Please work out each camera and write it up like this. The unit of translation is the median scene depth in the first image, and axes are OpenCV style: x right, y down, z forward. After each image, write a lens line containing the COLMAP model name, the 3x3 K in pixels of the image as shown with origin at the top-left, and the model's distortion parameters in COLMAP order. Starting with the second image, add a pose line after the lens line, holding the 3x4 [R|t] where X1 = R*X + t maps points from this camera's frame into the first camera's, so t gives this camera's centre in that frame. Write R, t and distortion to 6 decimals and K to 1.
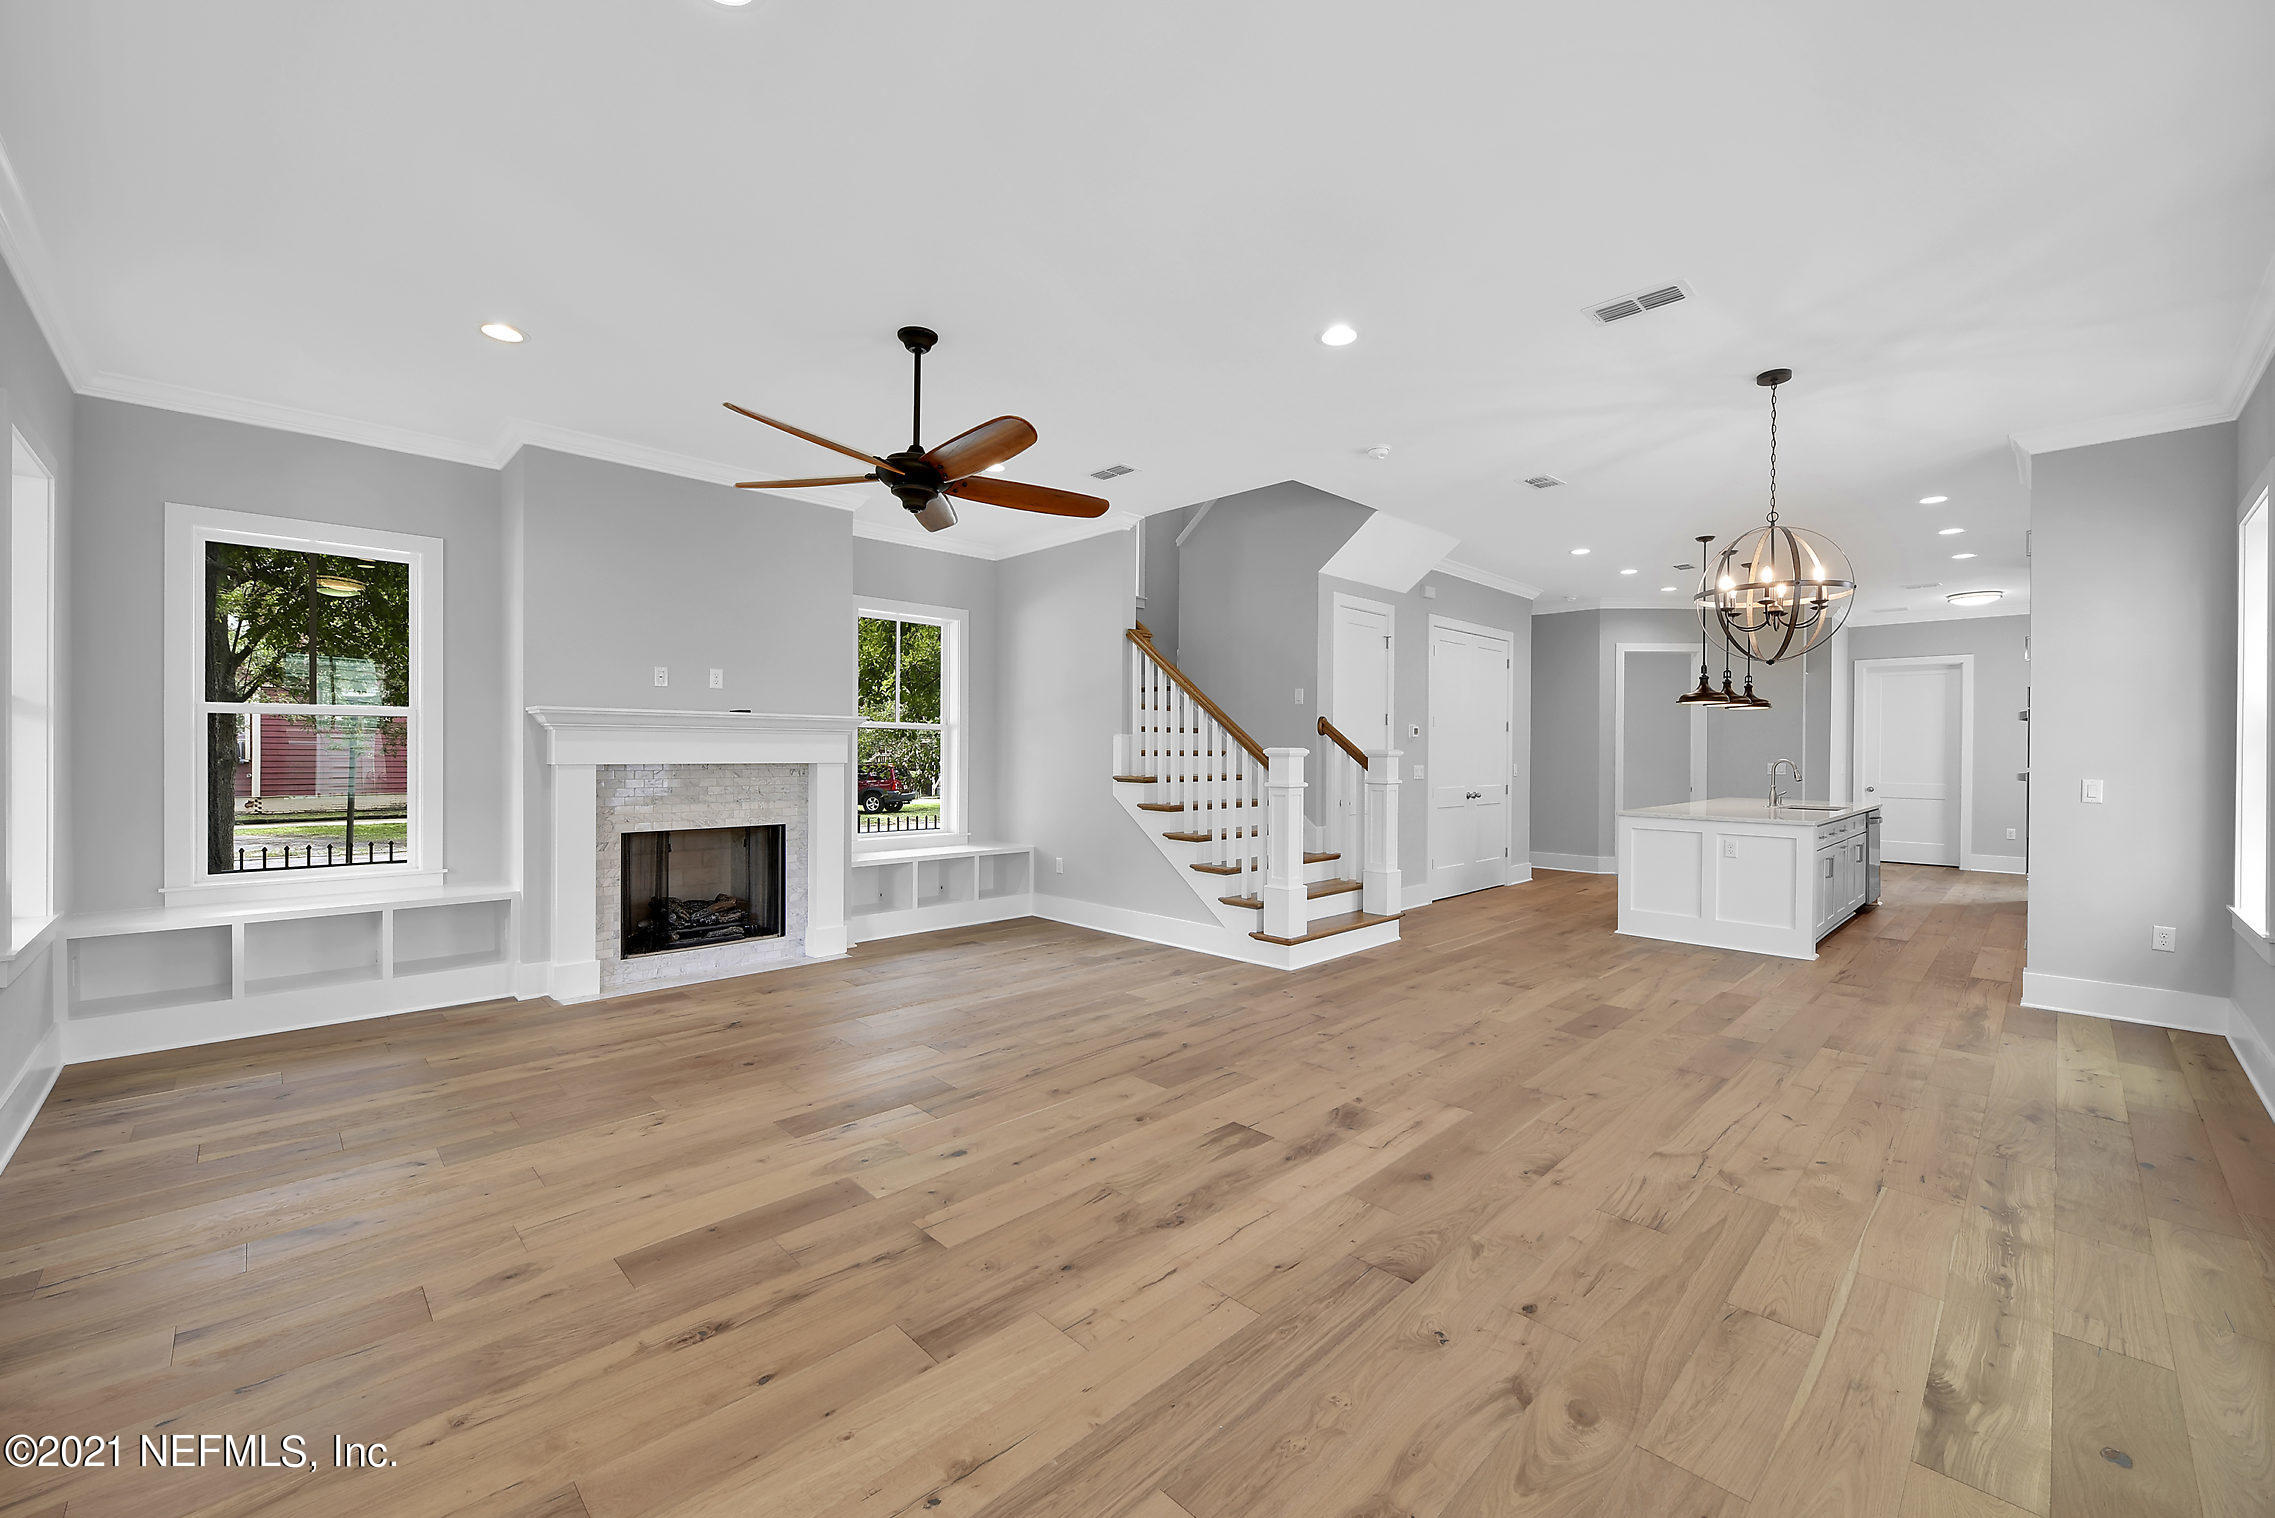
lens RADIAL K [[906.4, 0, 1137.5], [0, 906.4, 759.0], [0, 0, 1]] dist [-0.001775, -0.000103]
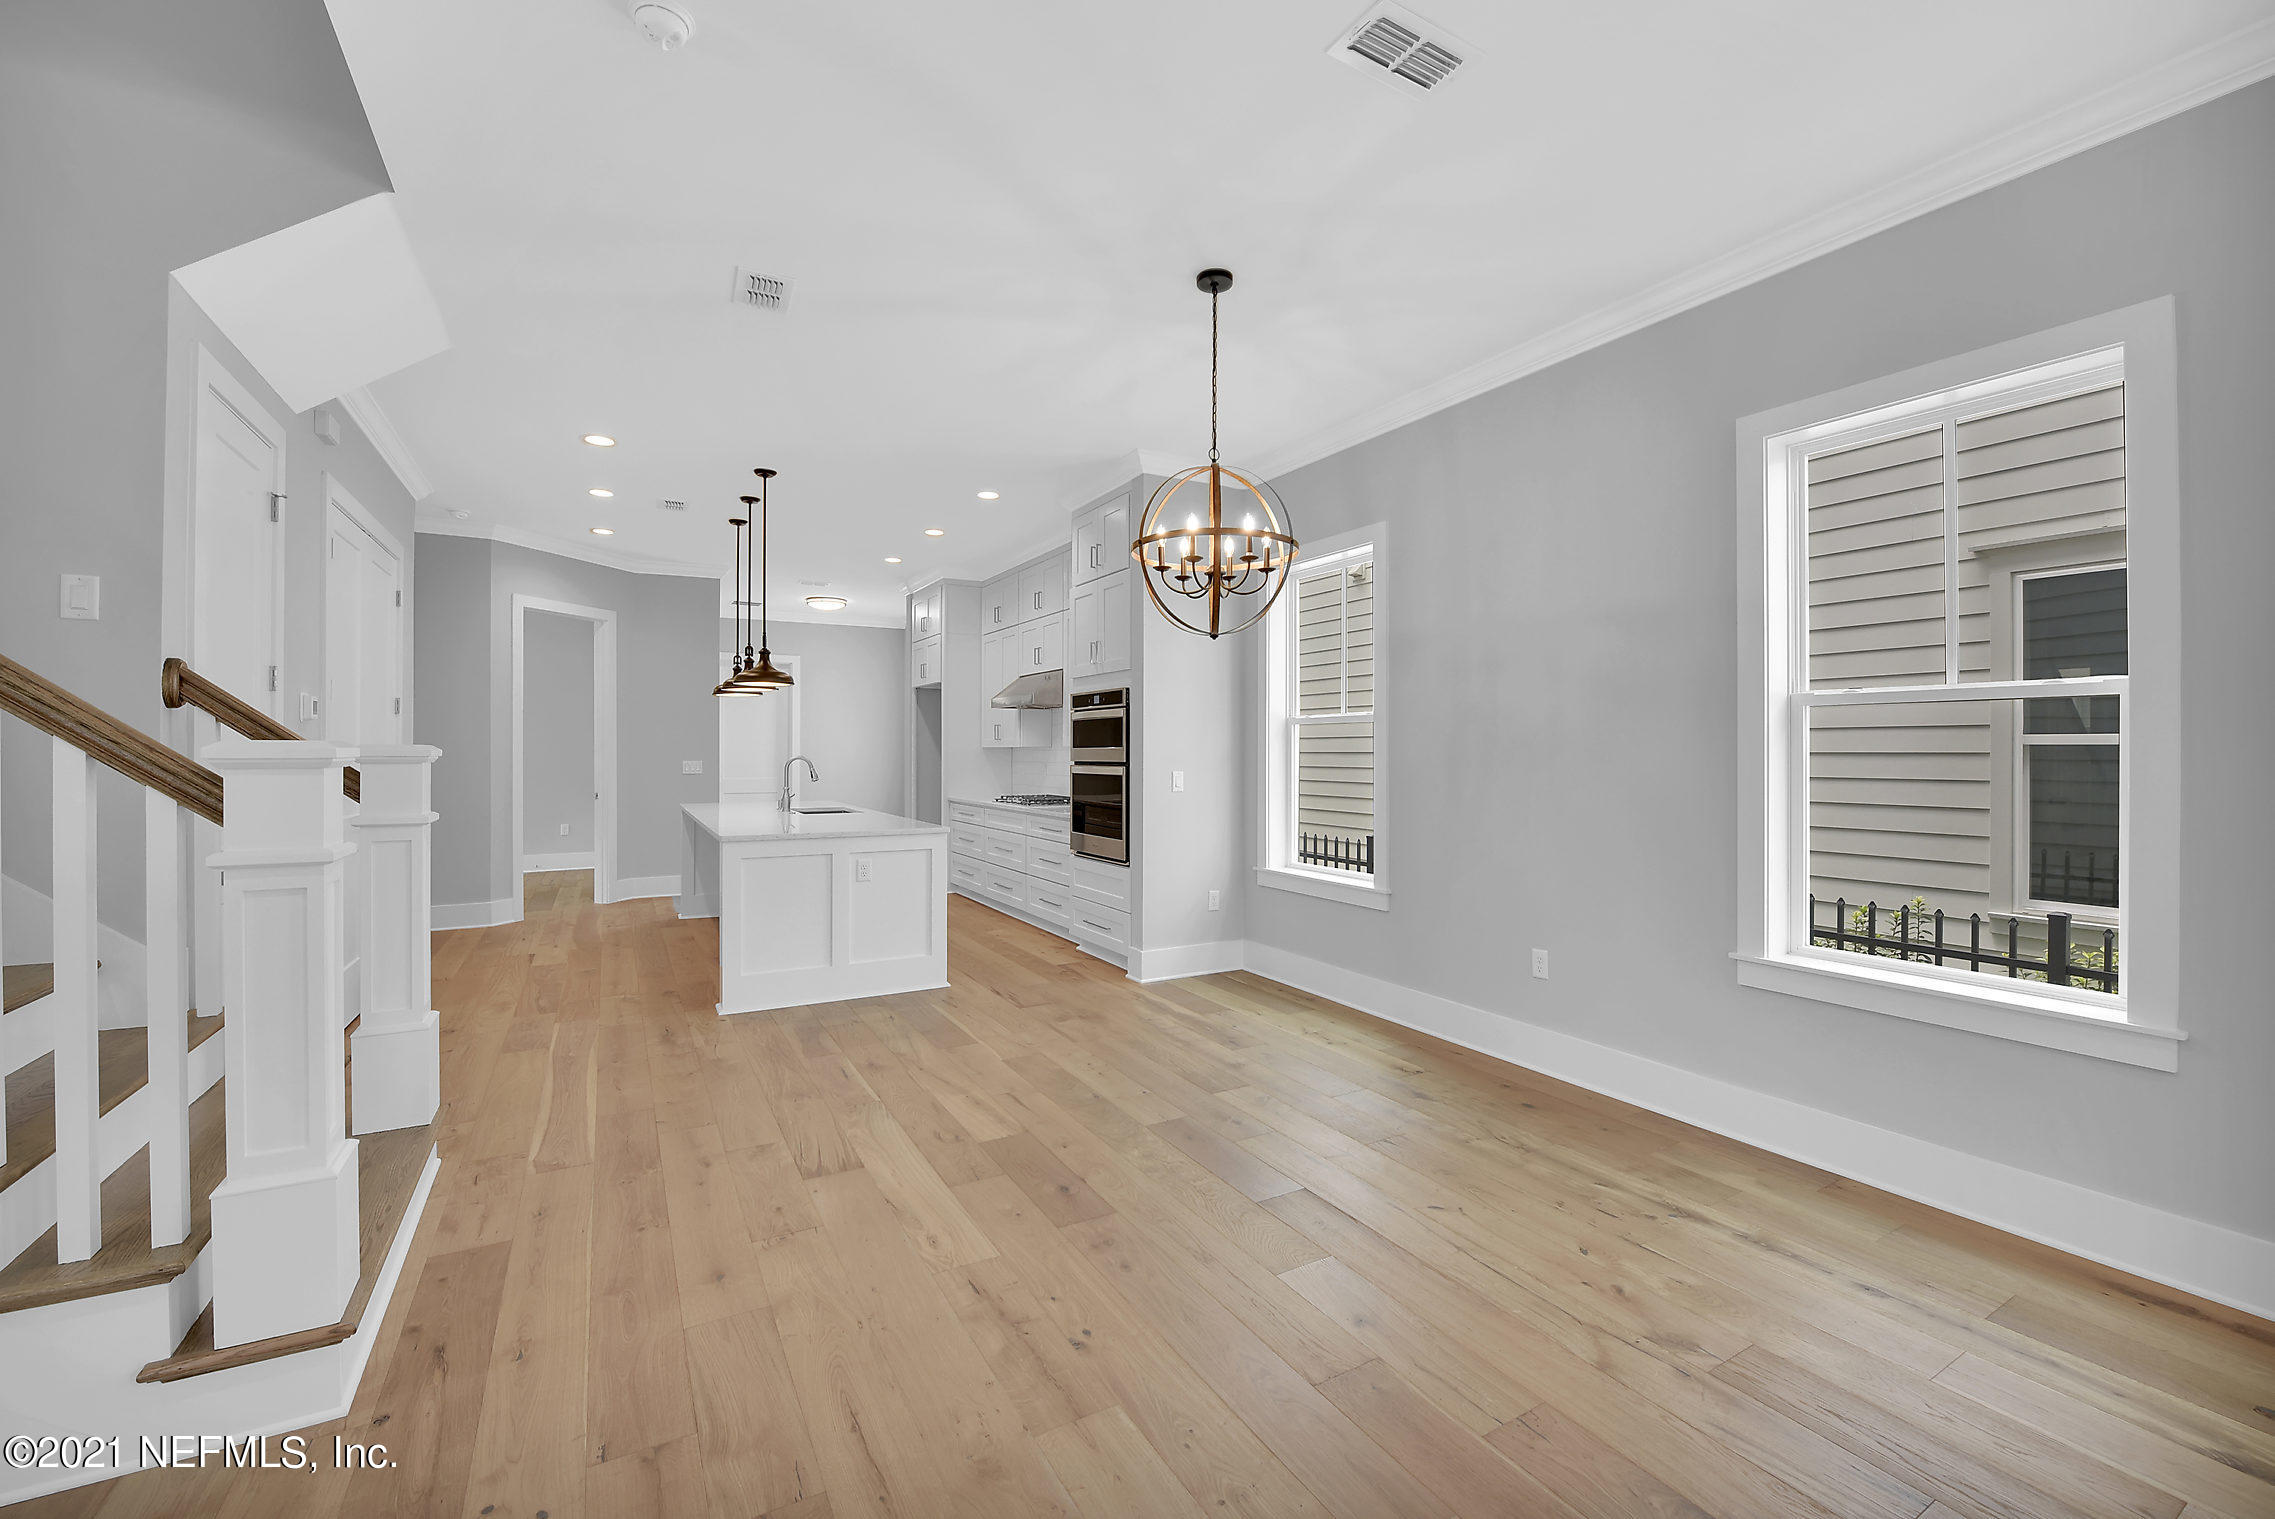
lens RADIAL K [[931.3, 0, 1136.6], [0, 931.3, 752.5], [0, 0, 1]] dist [-0.010940, -0.004691]
pose [[0.249287, -0.008107, 0.968396, -0.068541], [0.010214, 0.999931, 0.005742, -0.005897], [-0.968376, 0.008460, 0.249353, 0.542383]]
